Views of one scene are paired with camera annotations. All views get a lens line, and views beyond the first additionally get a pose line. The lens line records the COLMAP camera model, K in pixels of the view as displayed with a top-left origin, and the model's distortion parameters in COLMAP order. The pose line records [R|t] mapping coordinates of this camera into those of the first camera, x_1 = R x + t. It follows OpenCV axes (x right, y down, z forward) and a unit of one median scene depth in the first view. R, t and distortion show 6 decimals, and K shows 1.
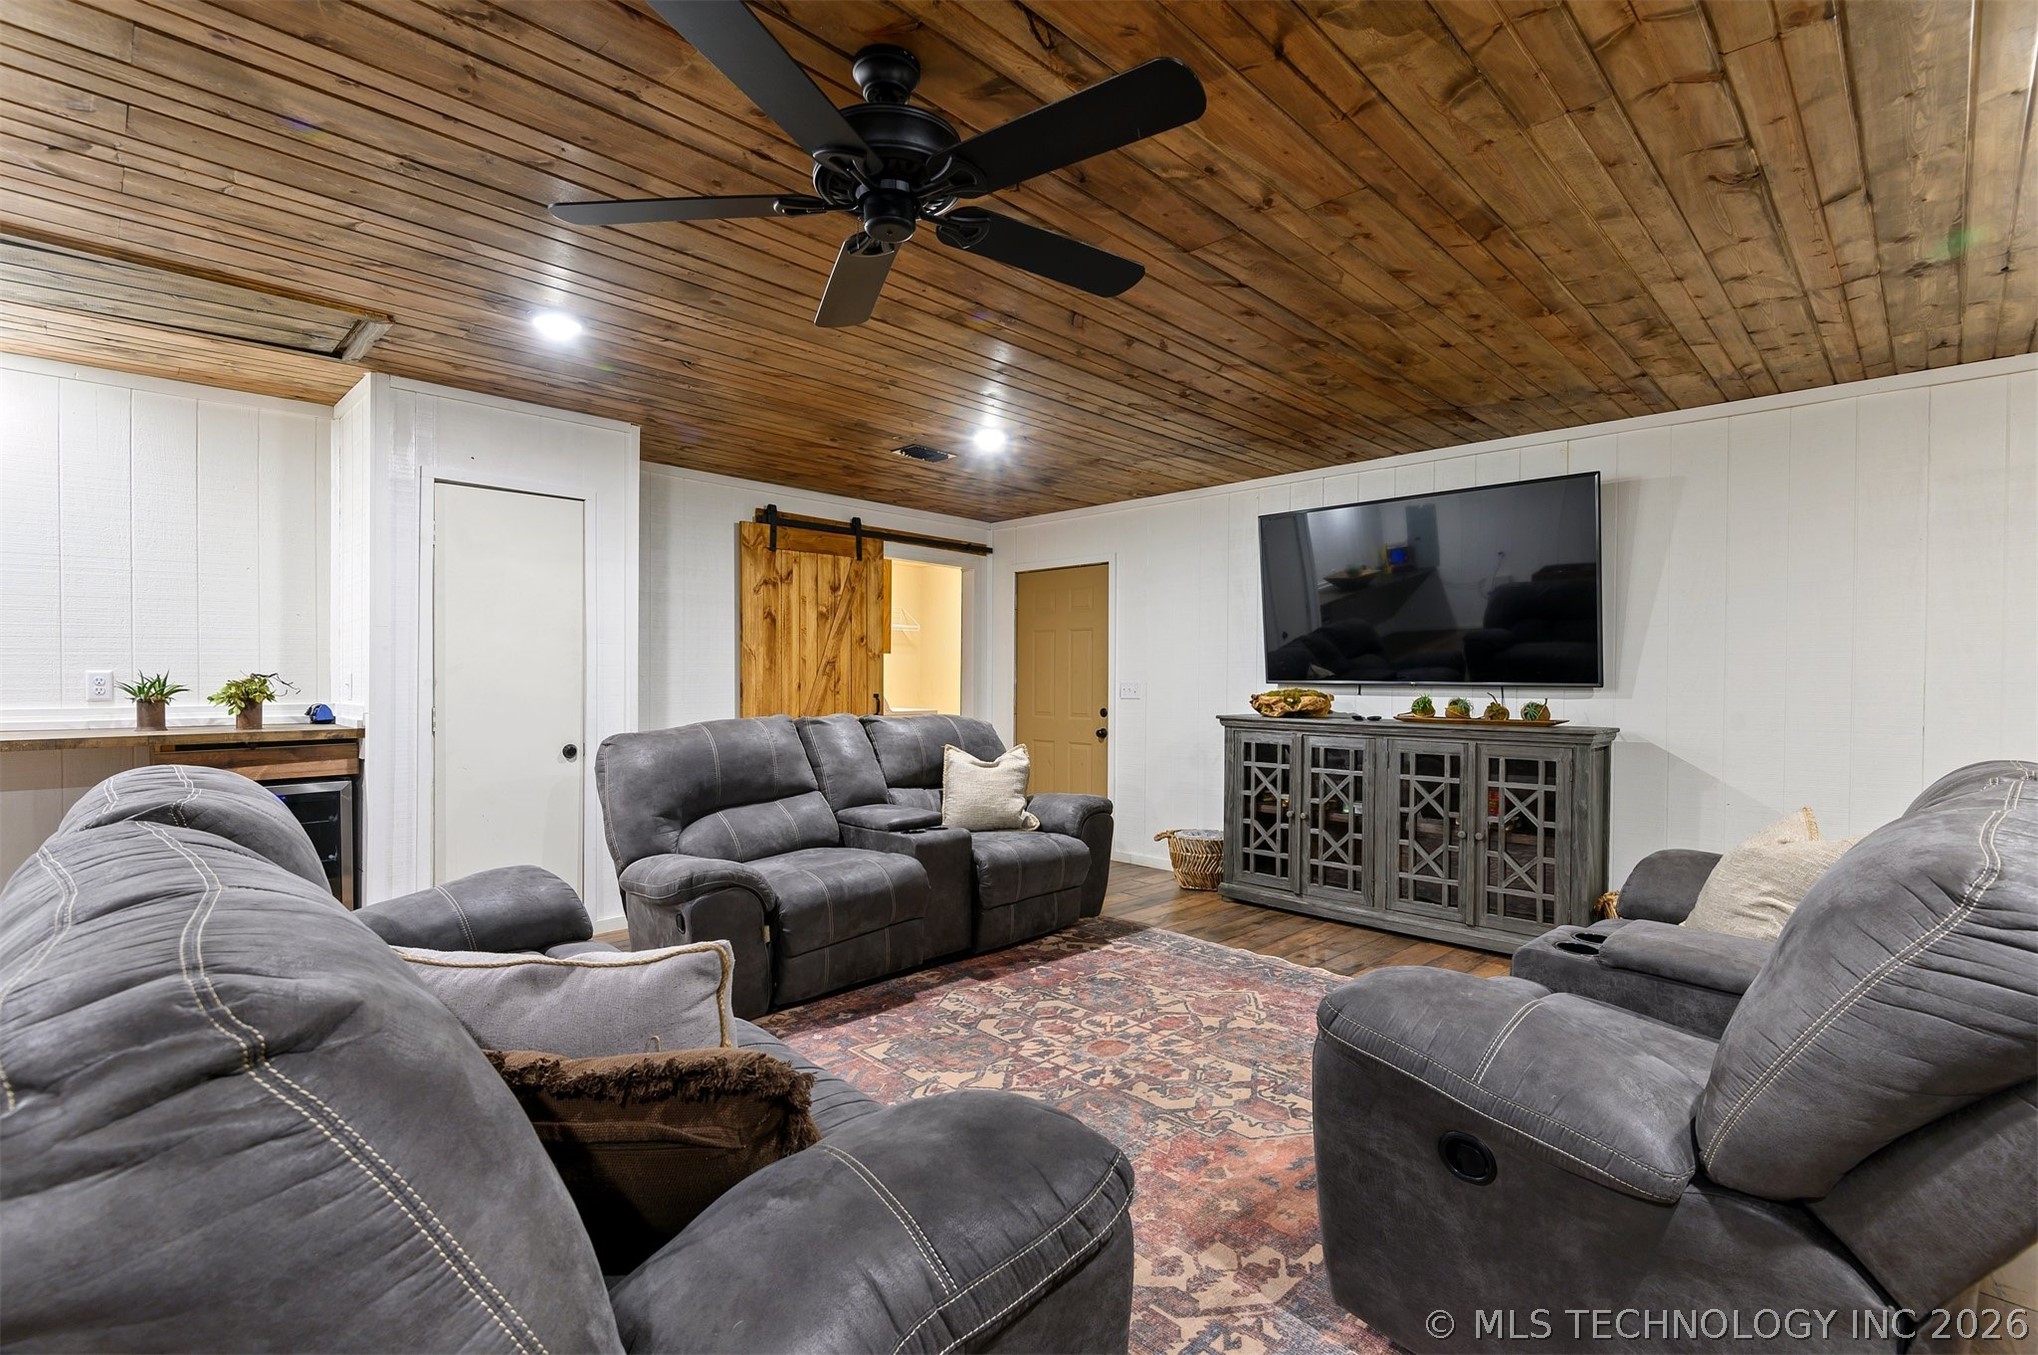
lens RADIAL K [[922.8, 0, 1014.9], [0, 922.8, 694.1], [0, 0, 1]] dist [0.014576, -0.009140]
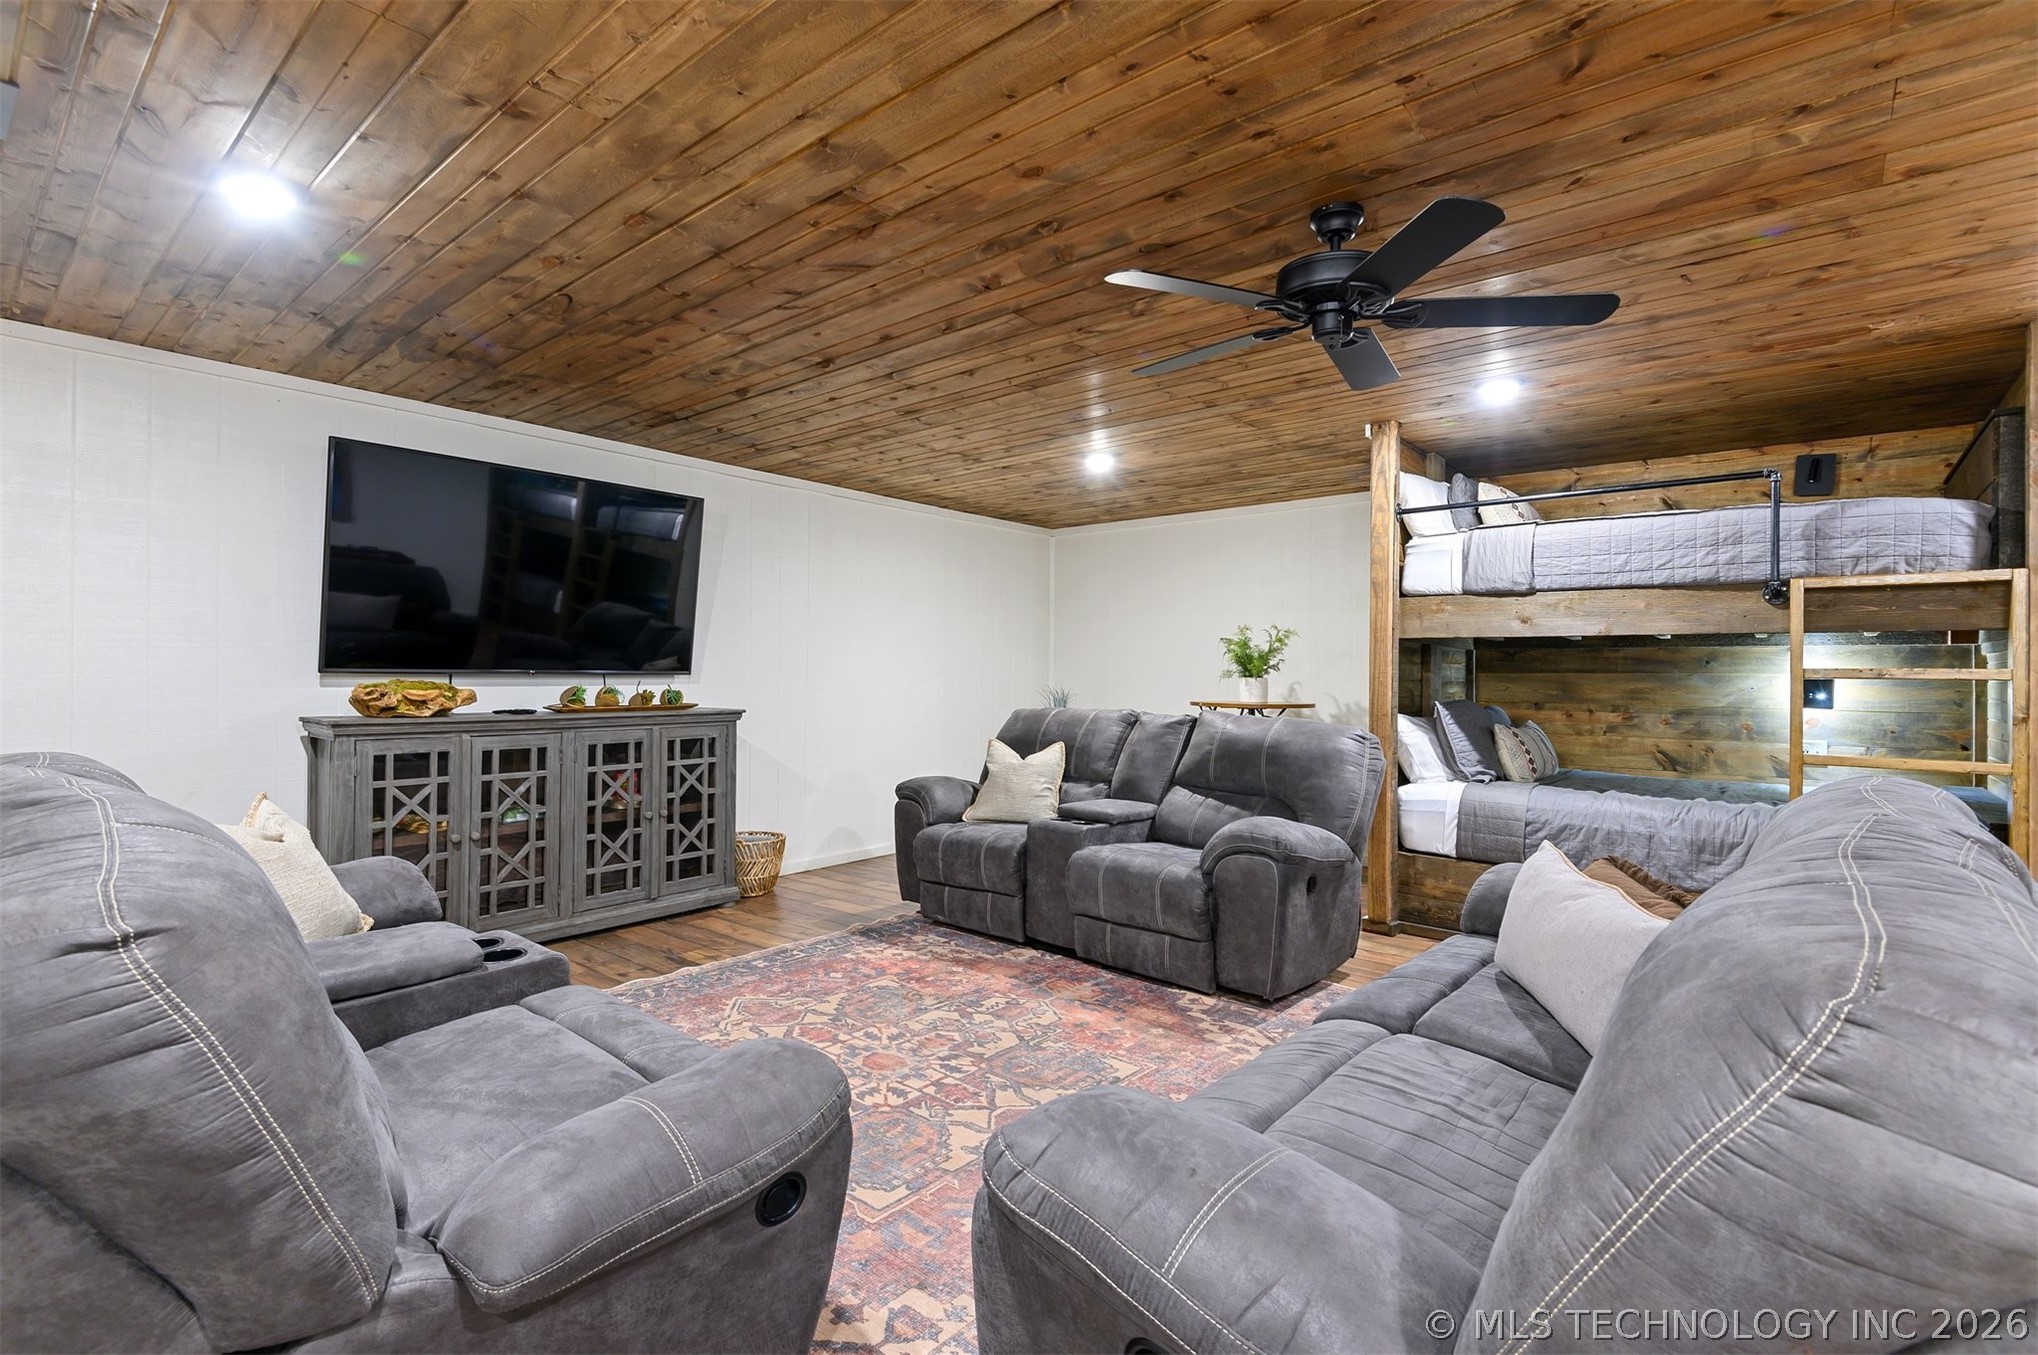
lens RADIAL K [[922.8, 0, 1017.4], [0, 922.8, 660.2], [0, 0, 1]] dist [0.014576, -0.009140]
pose [[-0.077312, 0.008192, 0.996973, -0.709506], [0.010711, 0.999915, -0.007386, -0.014756], [-0.996949, 0.010108, -0.077393, 0.776990]]
